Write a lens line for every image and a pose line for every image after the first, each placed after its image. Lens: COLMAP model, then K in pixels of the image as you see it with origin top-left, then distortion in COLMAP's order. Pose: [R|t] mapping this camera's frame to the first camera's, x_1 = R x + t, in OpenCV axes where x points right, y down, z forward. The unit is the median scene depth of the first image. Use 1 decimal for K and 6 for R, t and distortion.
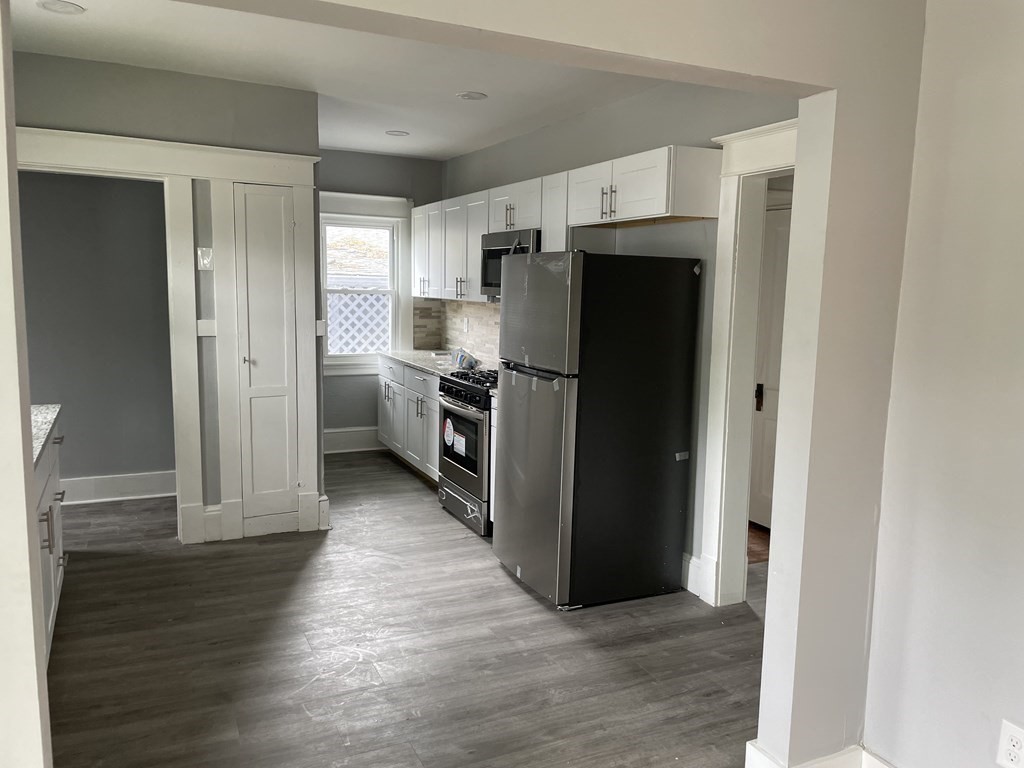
lens RADIAL K [[775.4, 0, 512.0], [0, 775.4, 384.0], [0, 0, 1]] dist [0.148512, -0.000853]
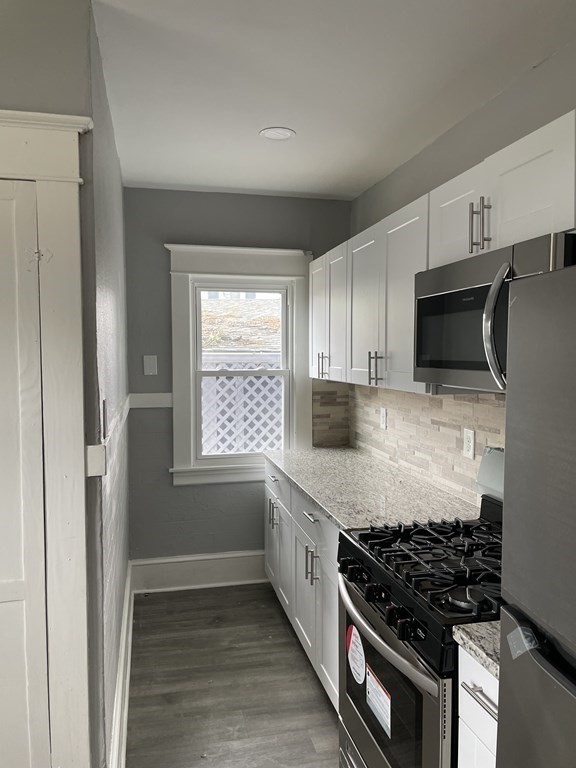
lens RADIAL K [[597.6, 0, 288.0], [0, 597.6, 384.0], [0, 0, 1]] dist [0.038706, -0.002416]
pose [[0.978499, -0.012902, -0.205848, -0.031444], [-0.003745, 0.996766, -0.080278, -0.061834], [0.206218, 0.079323, 0.975286, 0.447739]]
